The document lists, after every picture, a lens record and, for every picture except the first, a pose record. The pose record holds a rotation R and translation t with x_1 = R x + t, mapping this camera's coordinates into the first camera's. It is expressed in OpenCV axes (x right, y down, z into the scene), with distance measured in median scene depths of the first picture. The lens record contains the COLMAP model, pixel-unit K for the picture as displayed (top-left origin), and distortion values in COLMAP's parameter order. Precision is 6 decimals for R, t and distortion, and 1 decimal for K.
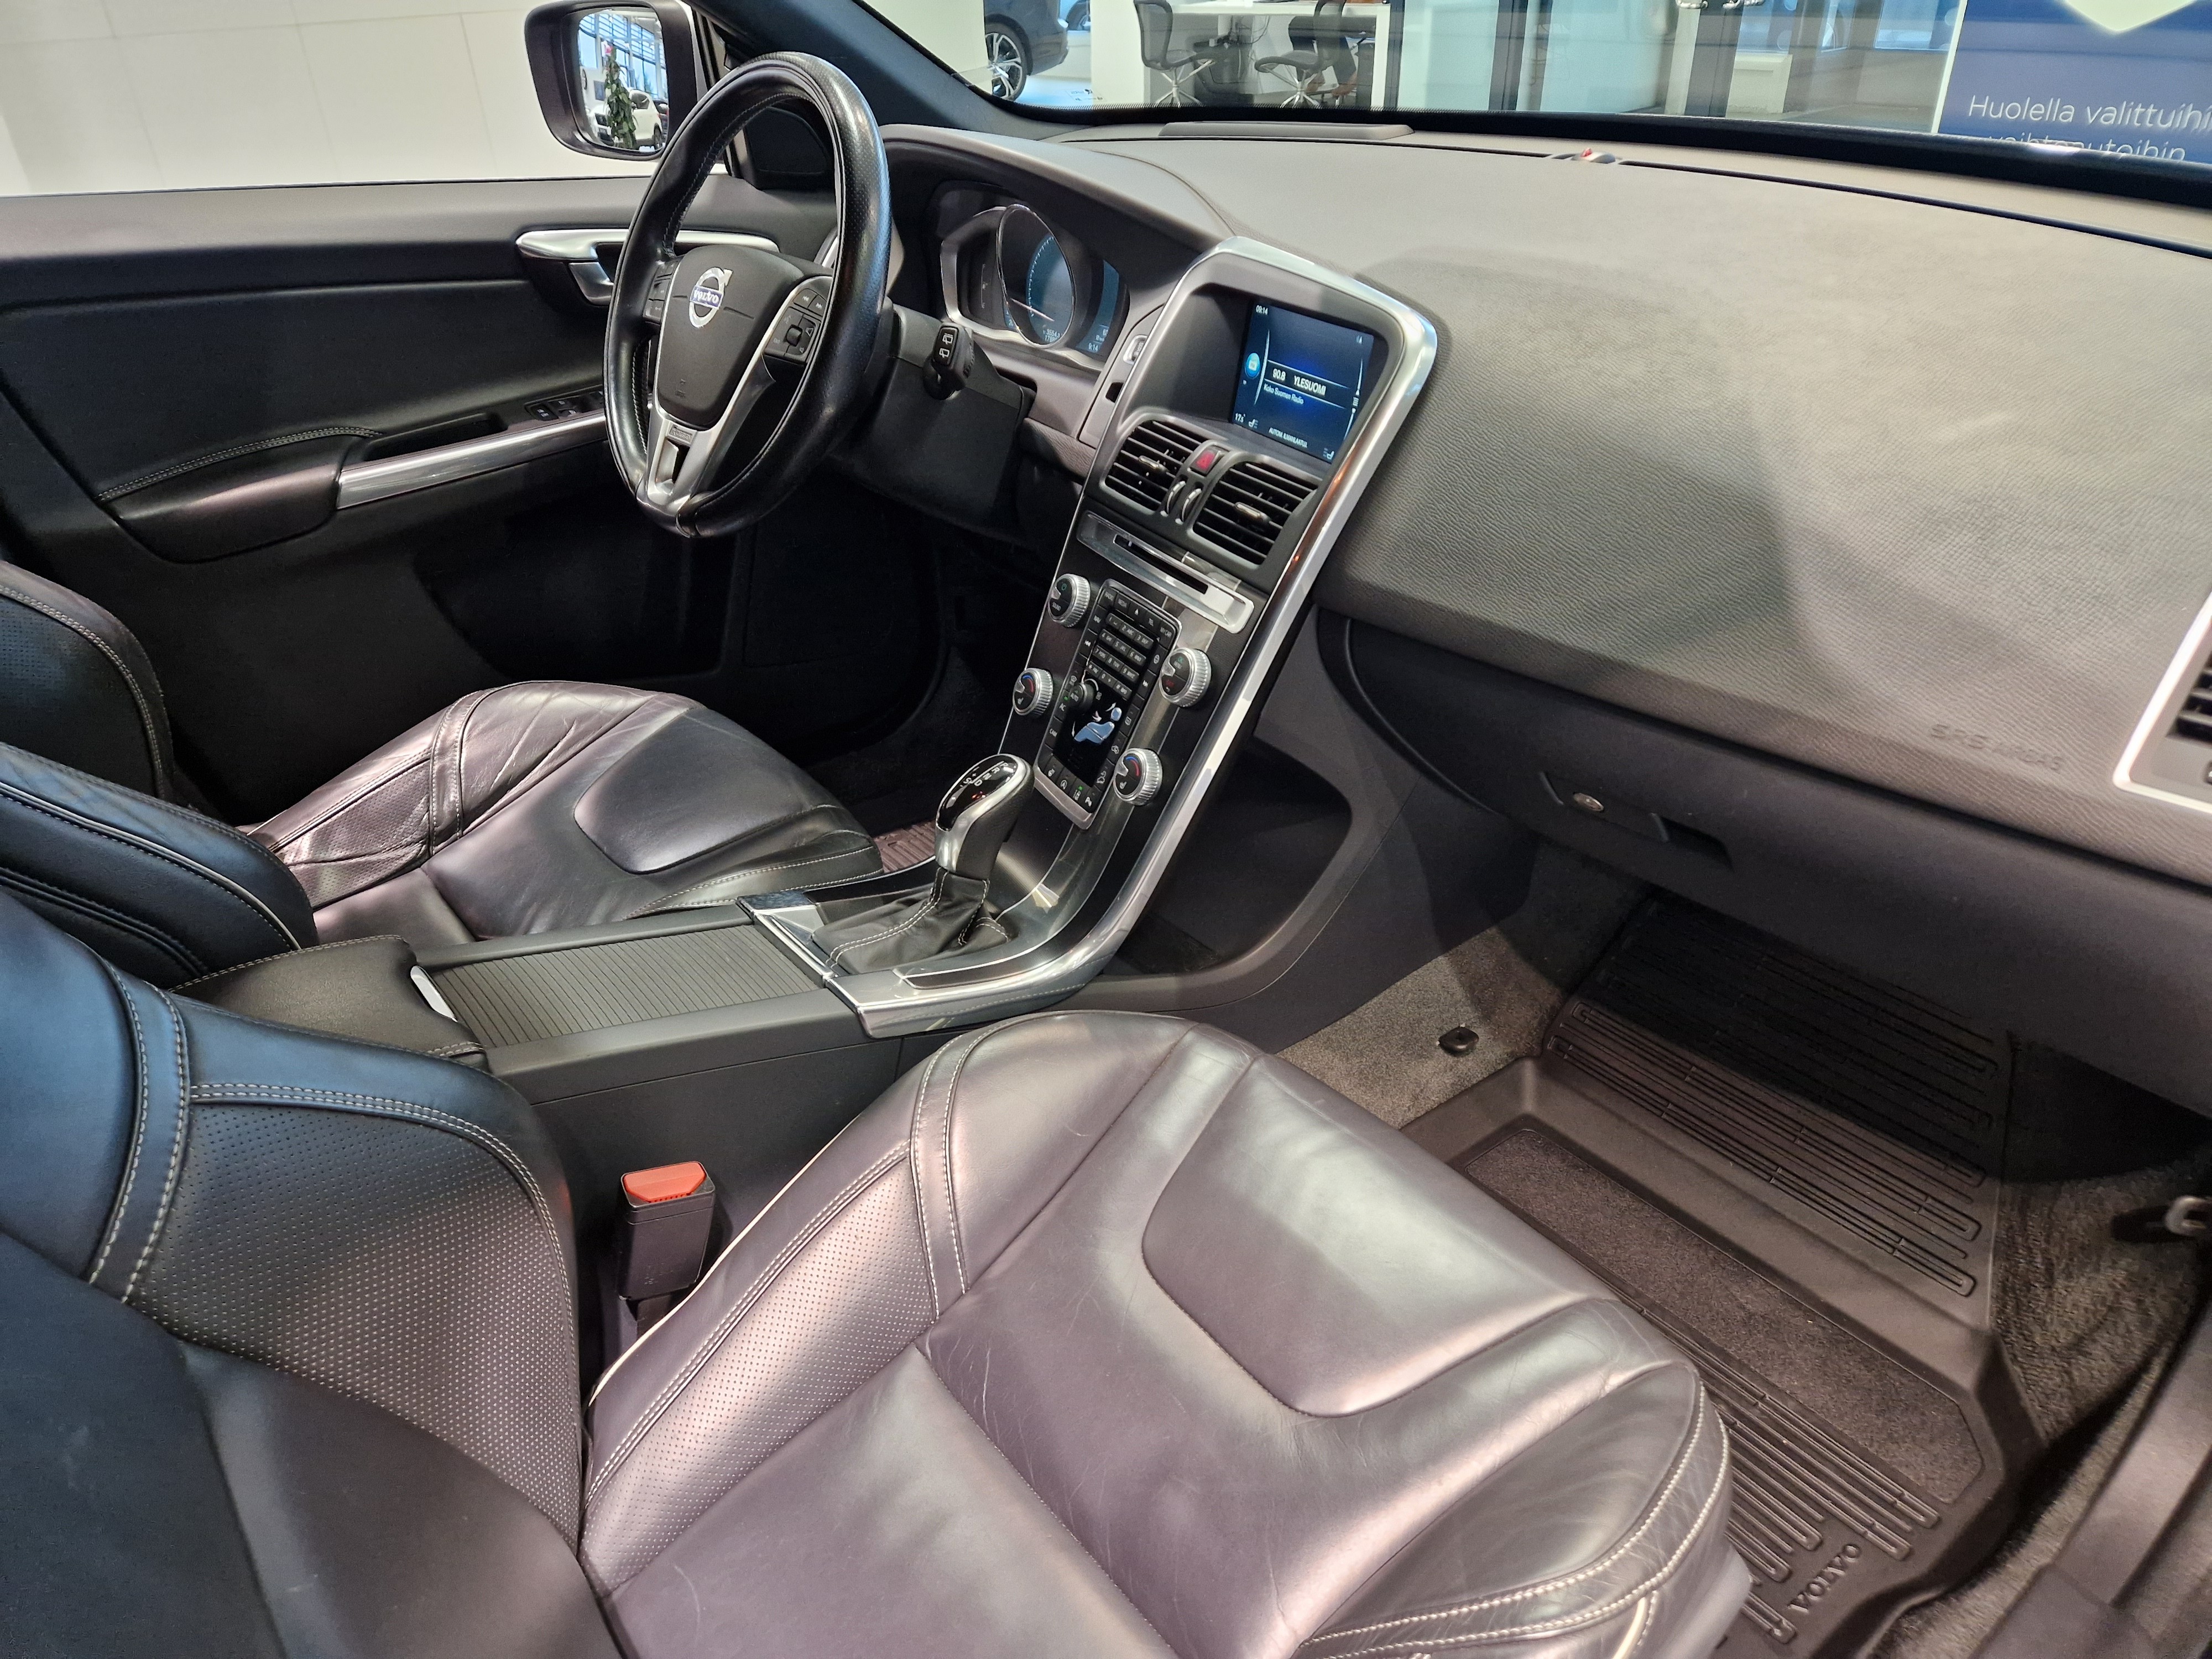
lens RADIAL K [[1495.2, 0, 1106.0], [0, 1495.2, 829.5], [0, 0, 1]] dist [0.089660, -0.063936]
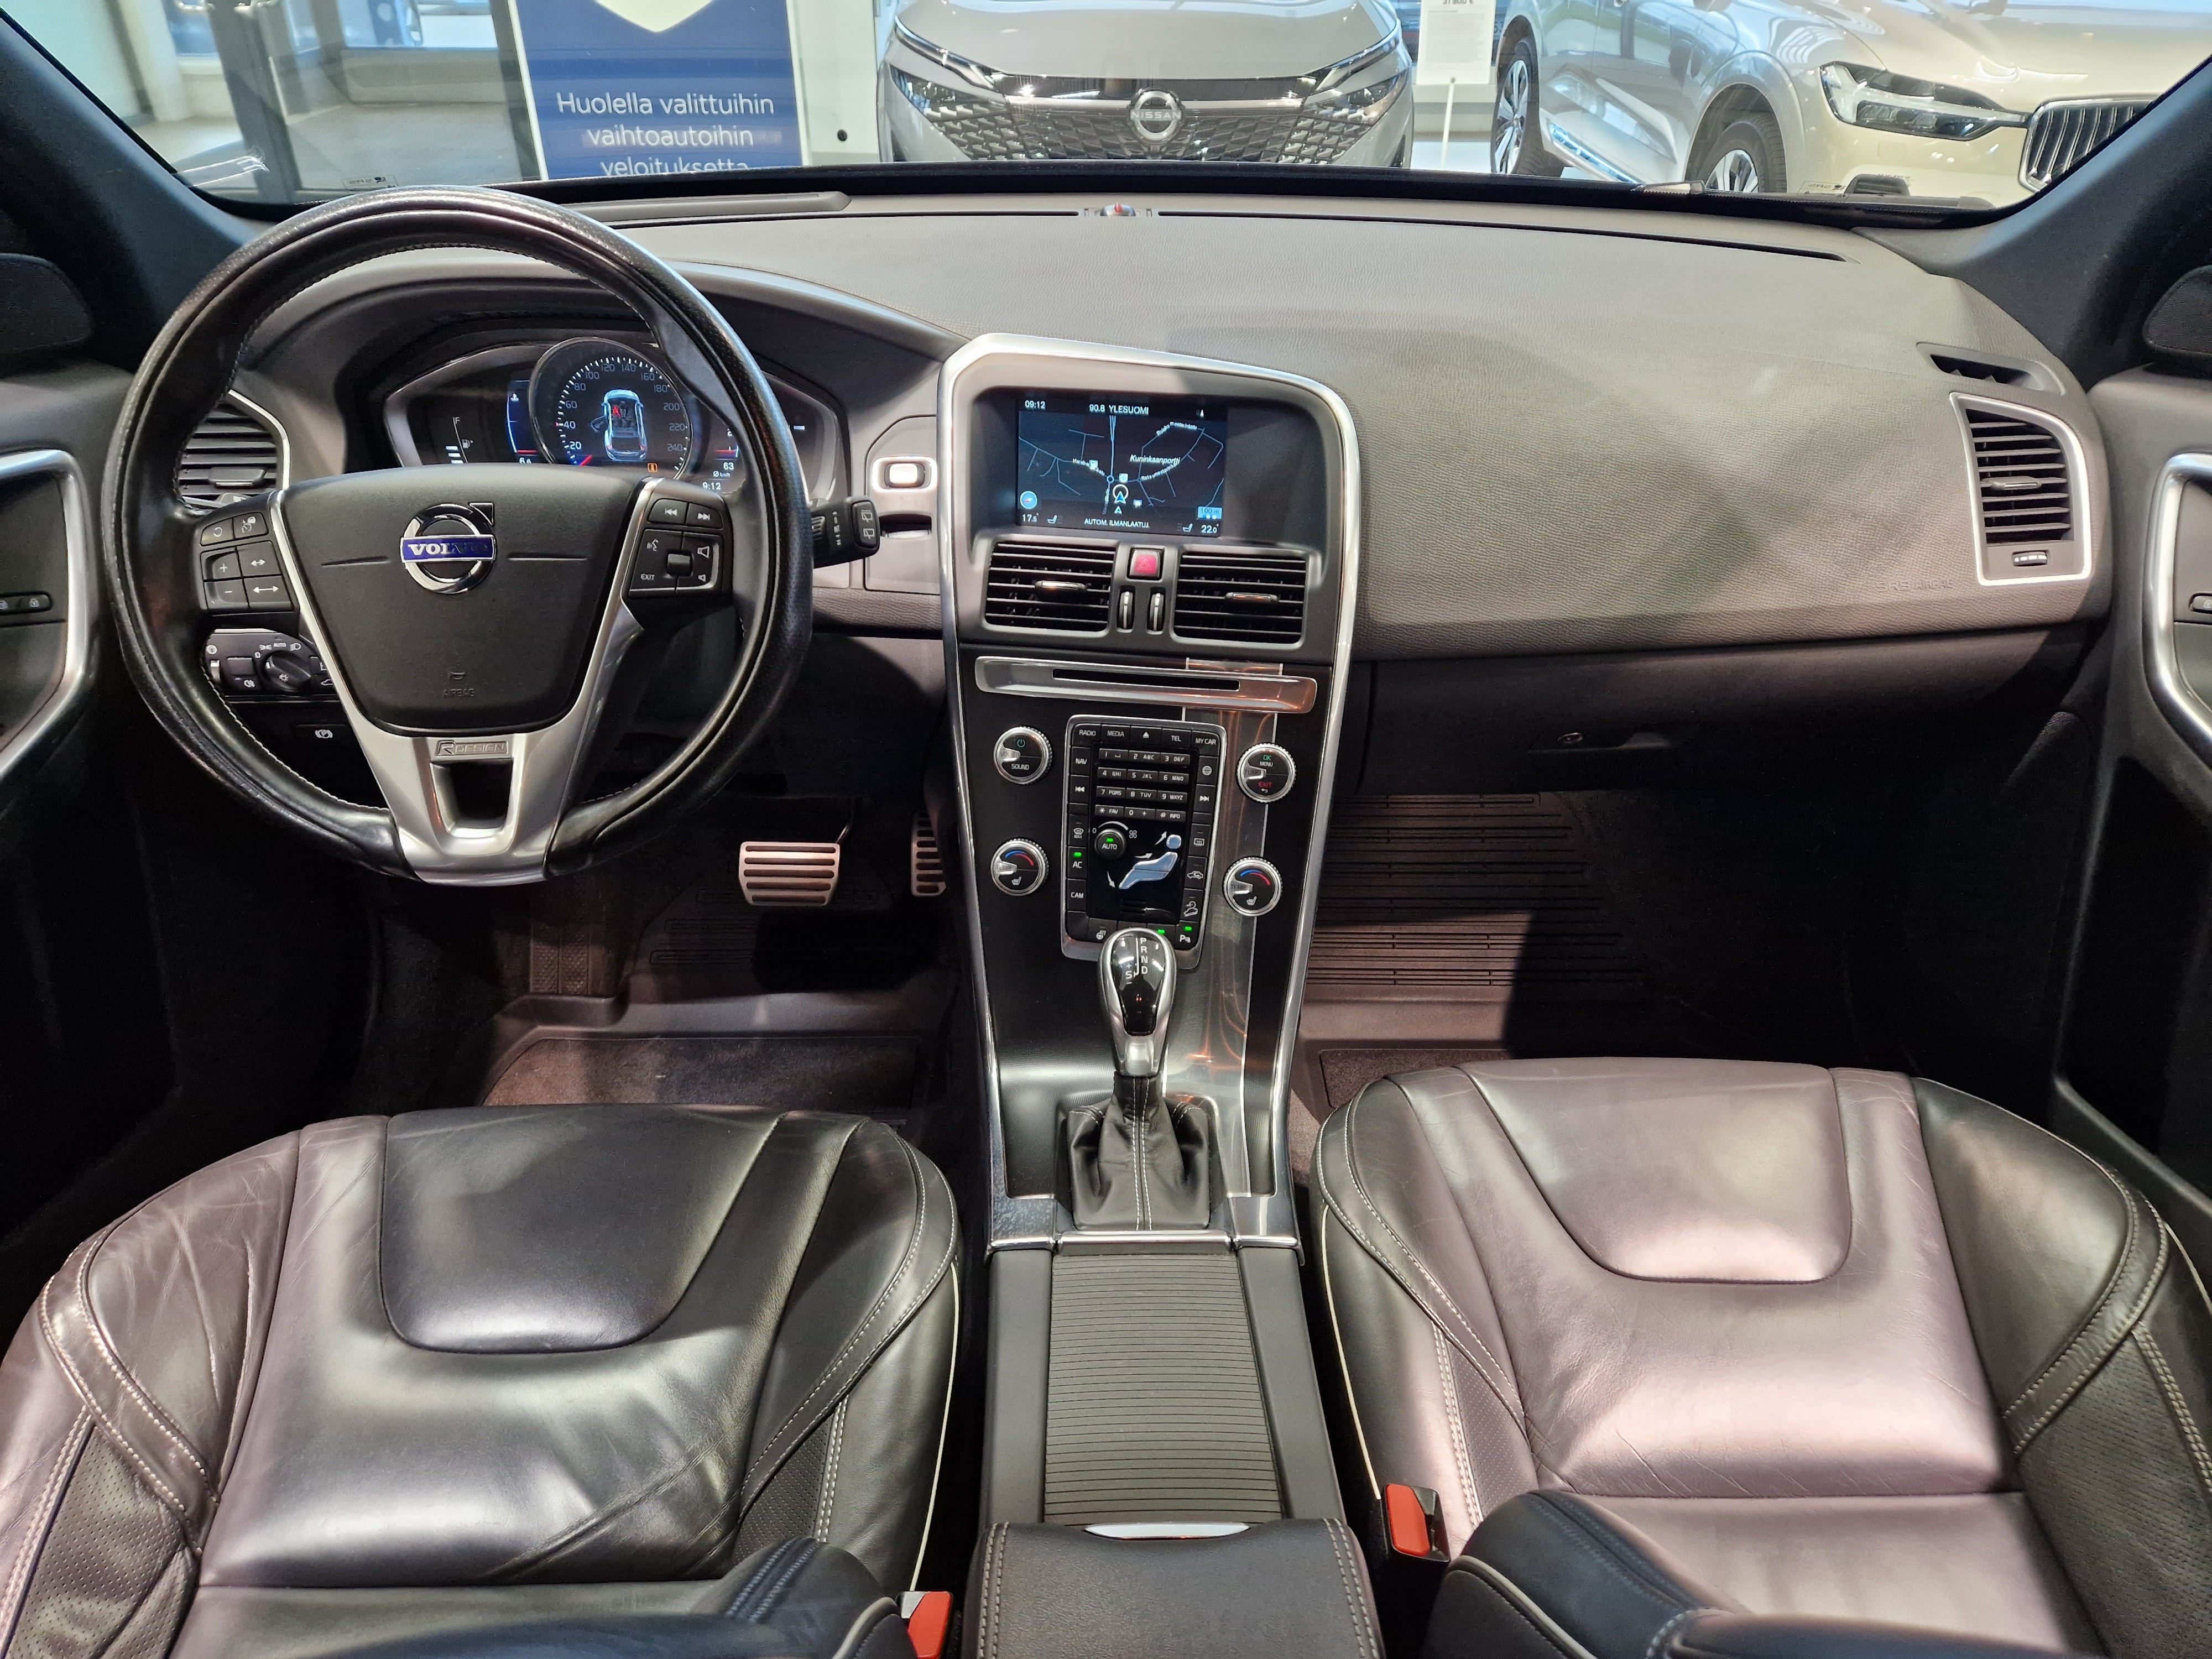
lens RADIAL K [[1501.4, 0, 1100.0], [0, 1501.4, 843.3], [0, 0, 1]] dist [0.085150, -0.080853]
pose [[0.613819, -0.396014, 0.682935, -0.659069], [0.384738, 0.905454, 0.179246, -0.259864], [-0.689350, 0.152727, 0.708146, 0.354584]]
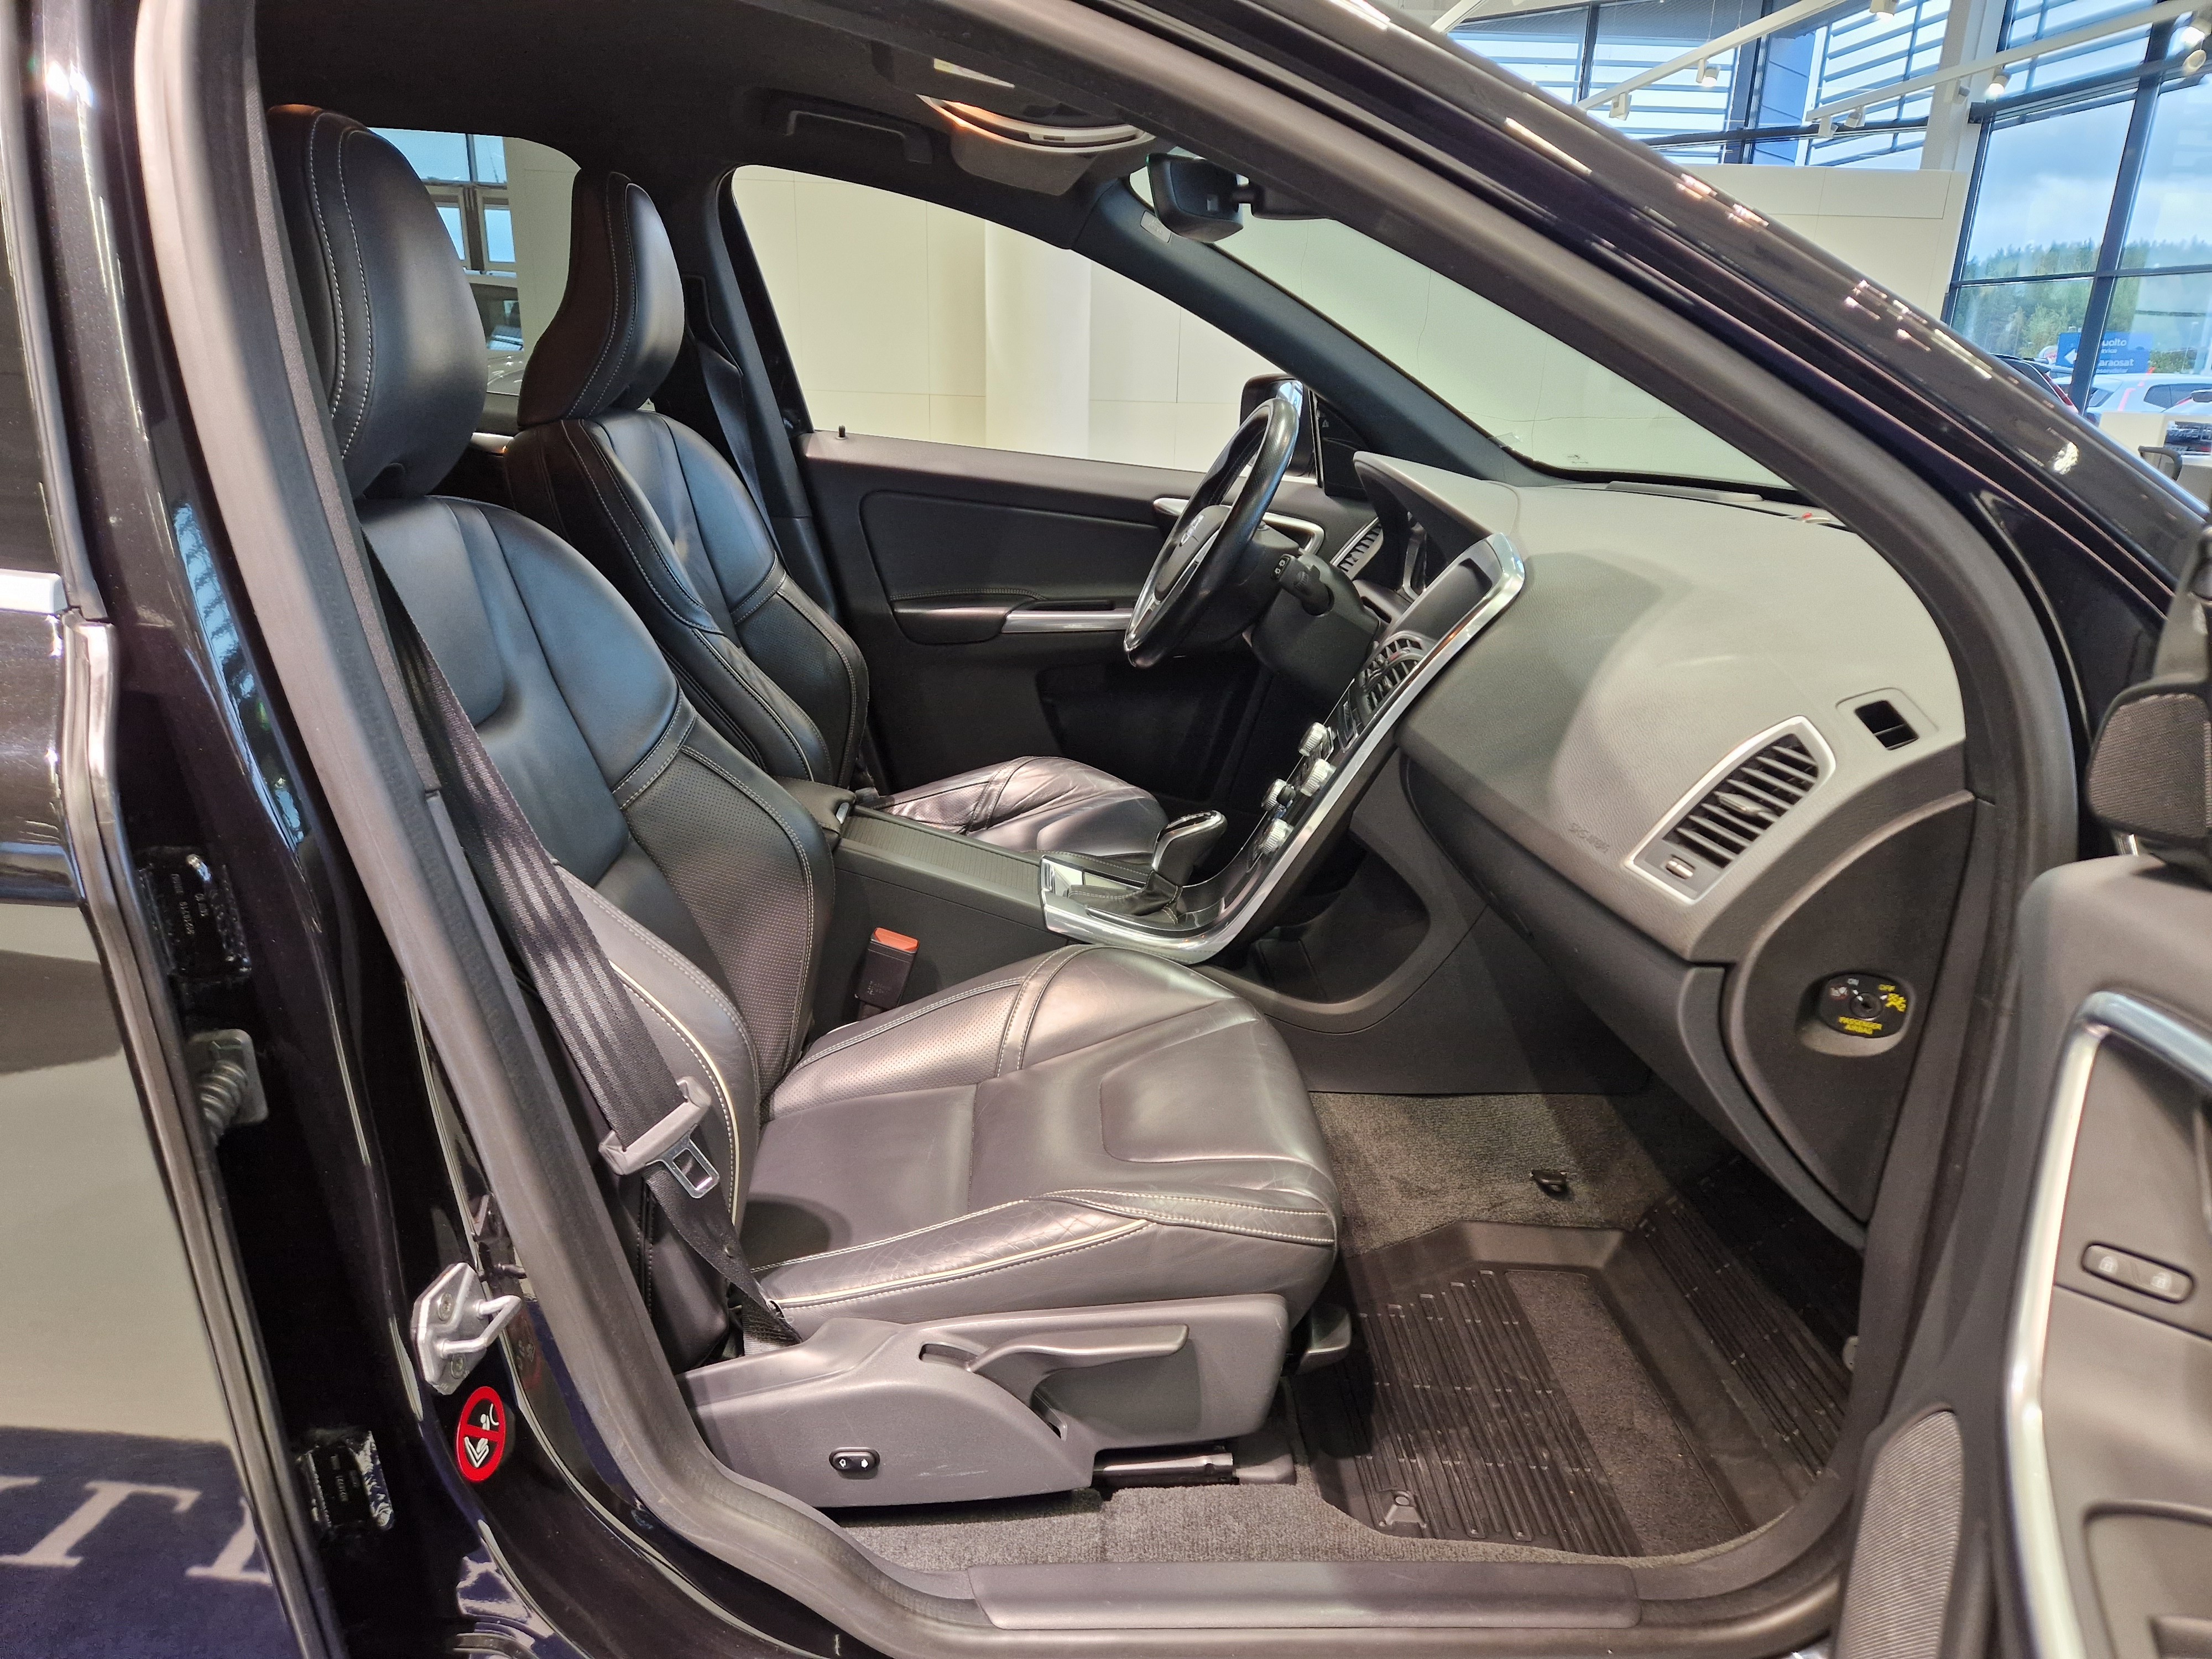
lens RADIAL K [[1501.4, 0, 1100.0], [0, 1501.4, 843.3], [0, 0, 1]] dist [0.085150, -0.080853]
pose [[0.802002, 0.237884, -0.547909, 0.706114], [-0.353341, 0.928514, -0.114072, 0.202434], [0.481605, 0.285085, 0.828724, -0.323427]]
